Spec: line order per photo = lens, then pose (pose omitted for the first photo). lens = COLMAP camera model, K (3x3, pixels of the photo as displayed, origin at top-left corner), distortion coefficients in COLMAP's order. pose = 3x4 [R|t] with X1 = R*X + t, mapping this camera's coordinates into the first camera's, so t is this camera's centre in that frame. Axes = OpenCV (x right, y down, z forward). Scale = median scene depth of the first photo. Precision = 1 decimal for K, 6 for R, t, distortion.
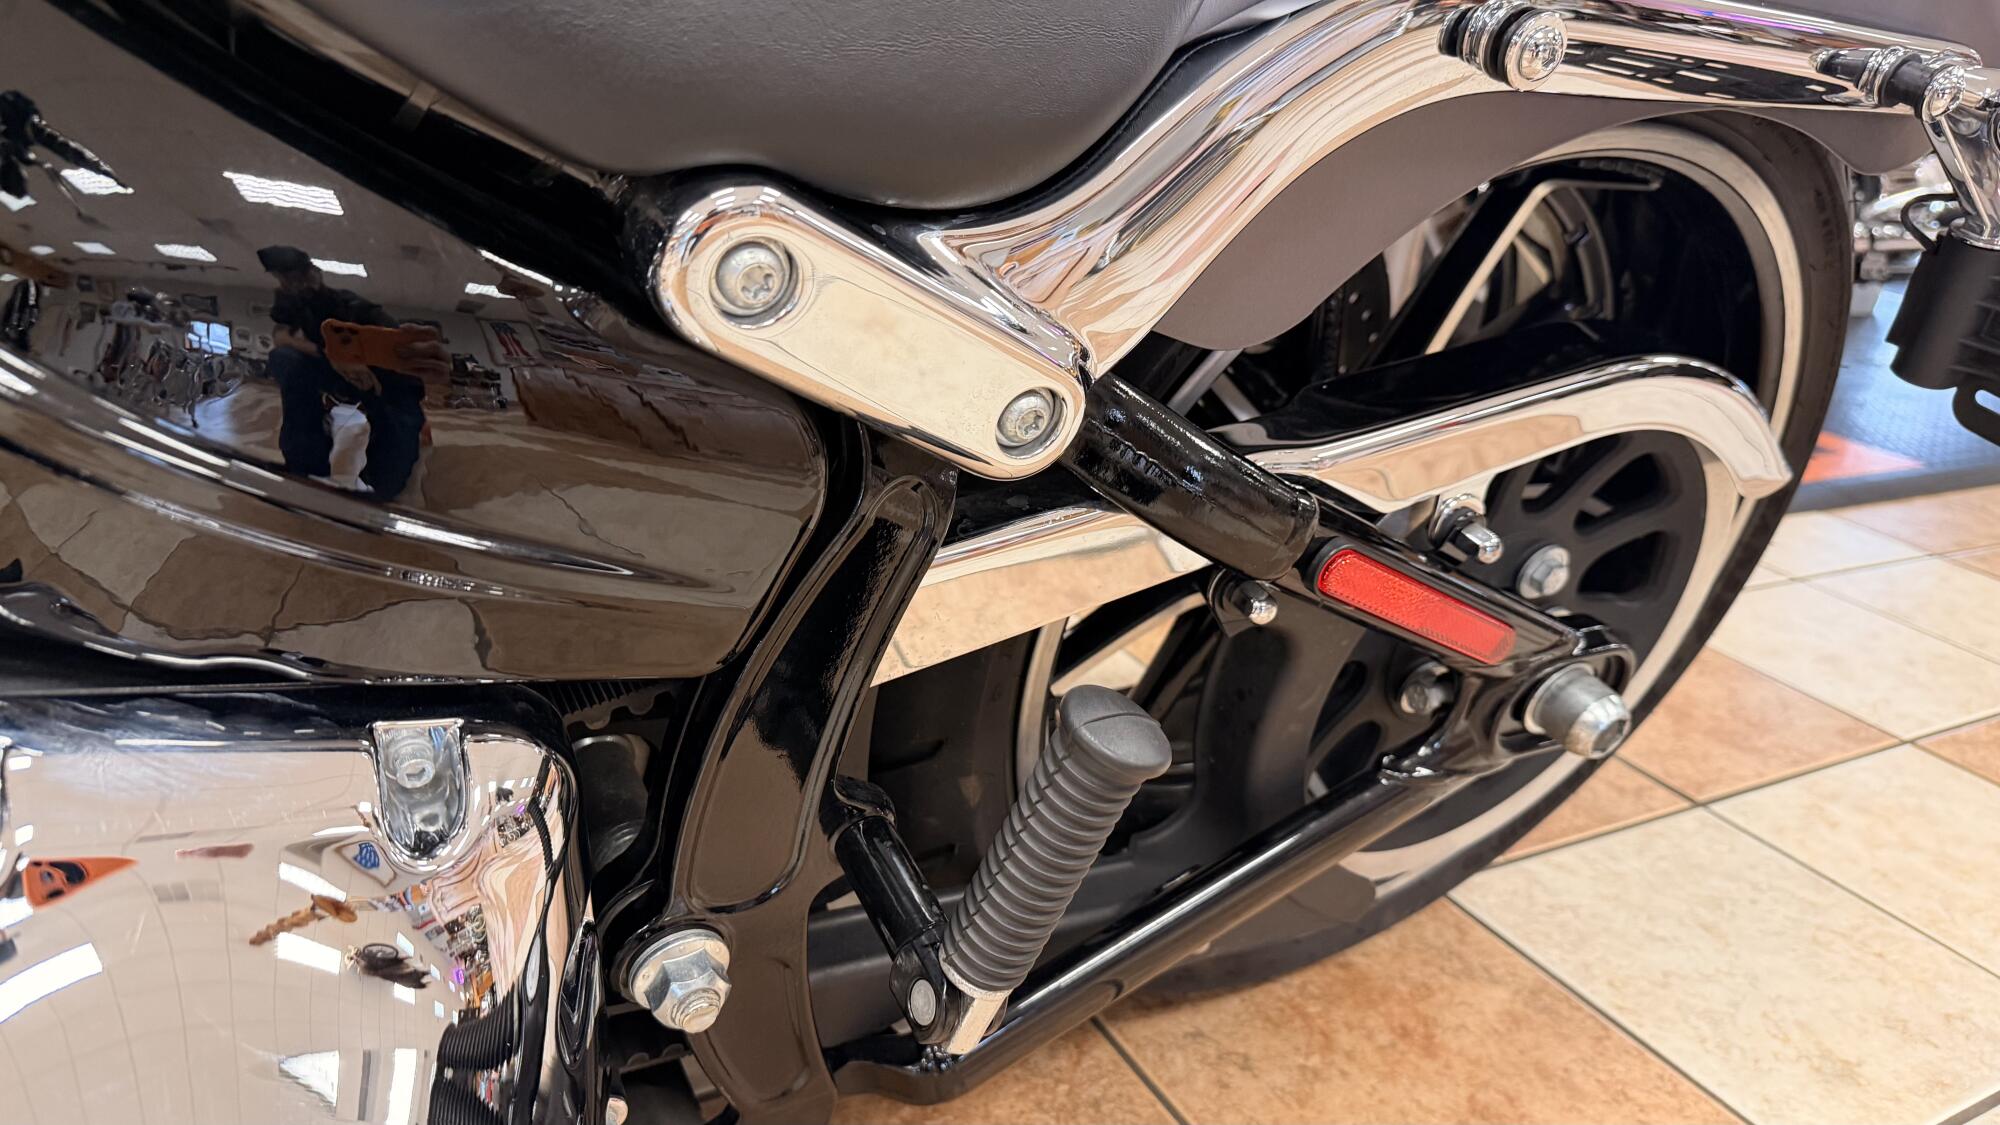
lens RADIAL K [[1402.4, 0, 1000.0], [0, 1402.4, 562.5], [0, 0, 1]] dist [0.048685, -0.079137]
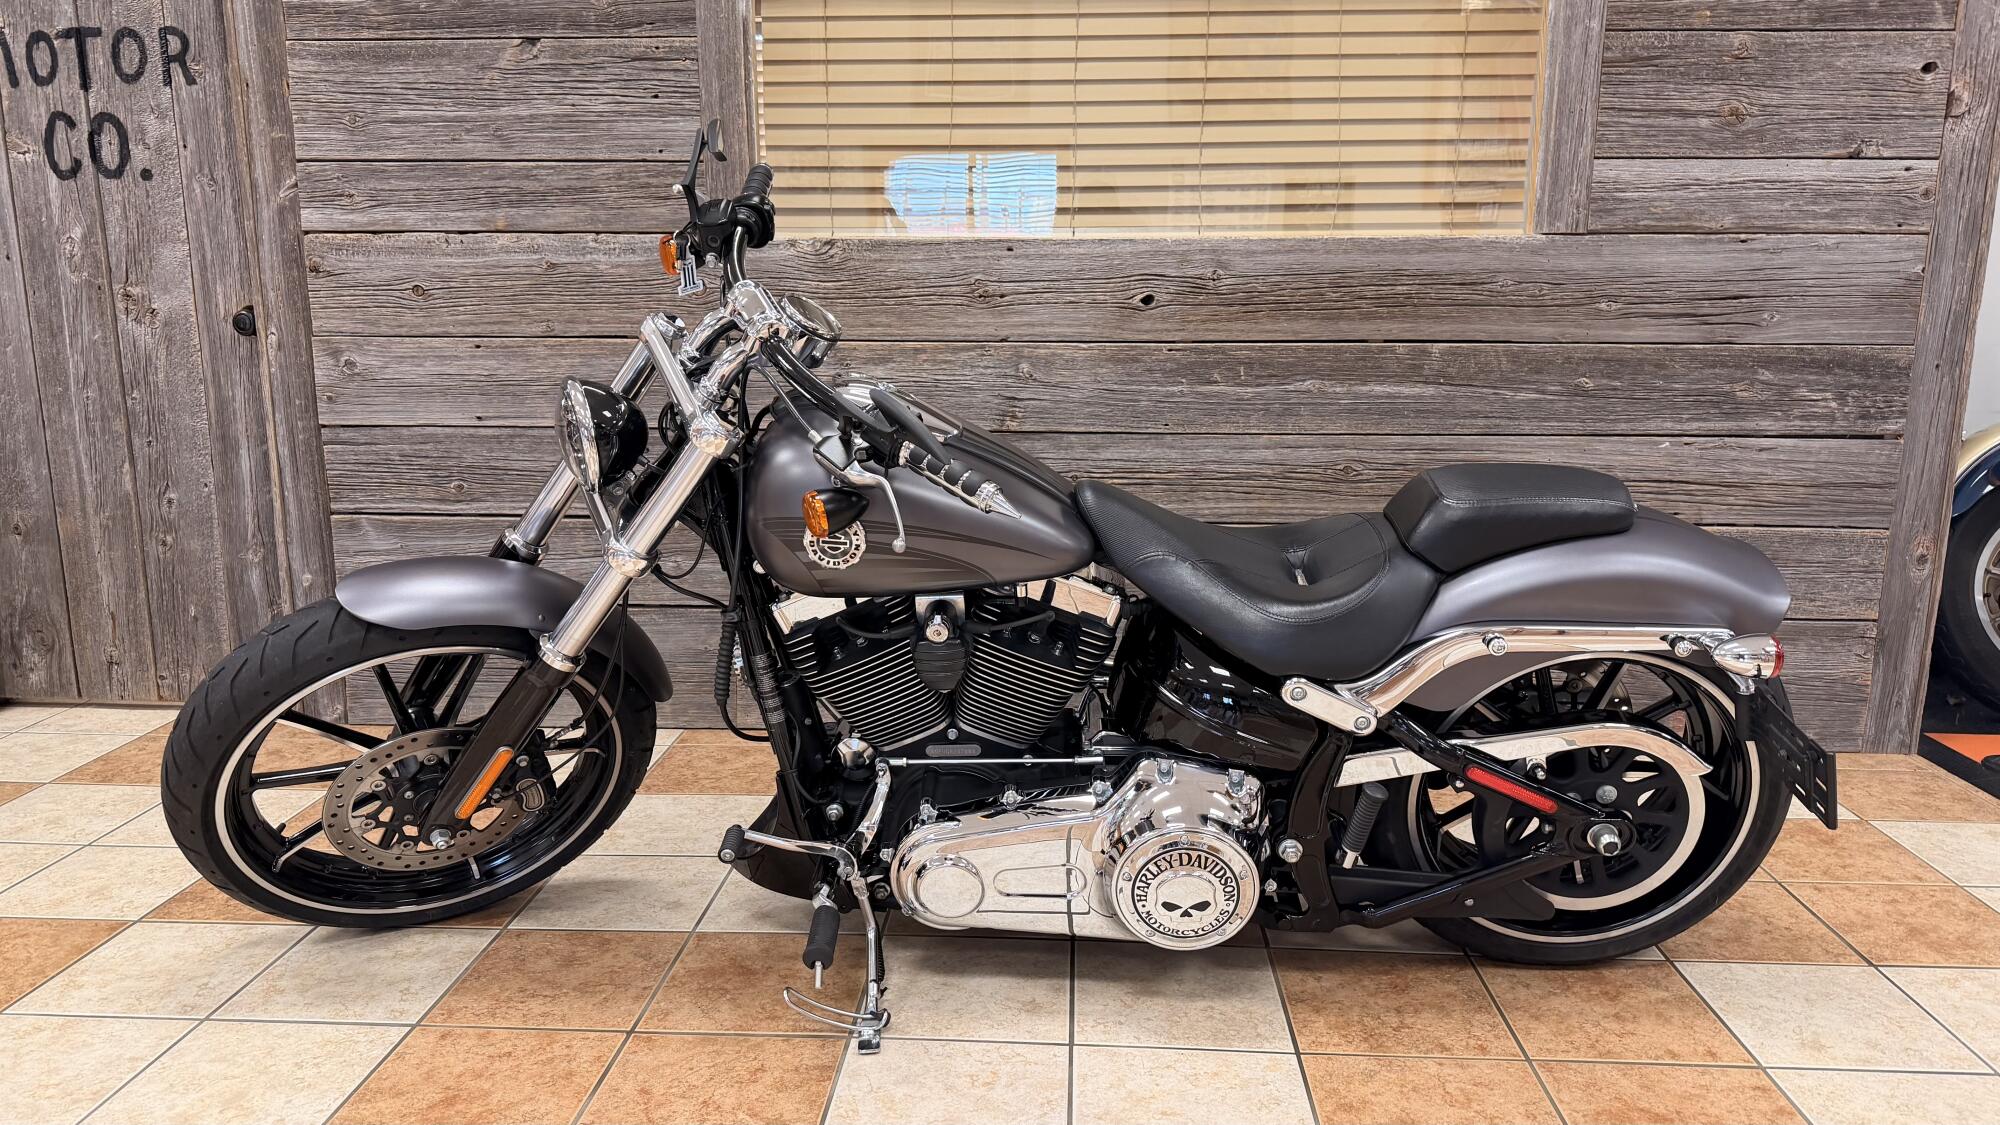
lens RADIAL K [[1360.7, 0, 997.9], [0, 1360.7, 584.2], [0, 0, 1]] dist [0.177516, -0.361856]
pose [[0.834731, 0.006098, -0.550625, 1.461024], [-0.124887, 0.975979, -0.178515, 0.398704], [0.536310, 0.217778, 0.815441, -3.353098]]
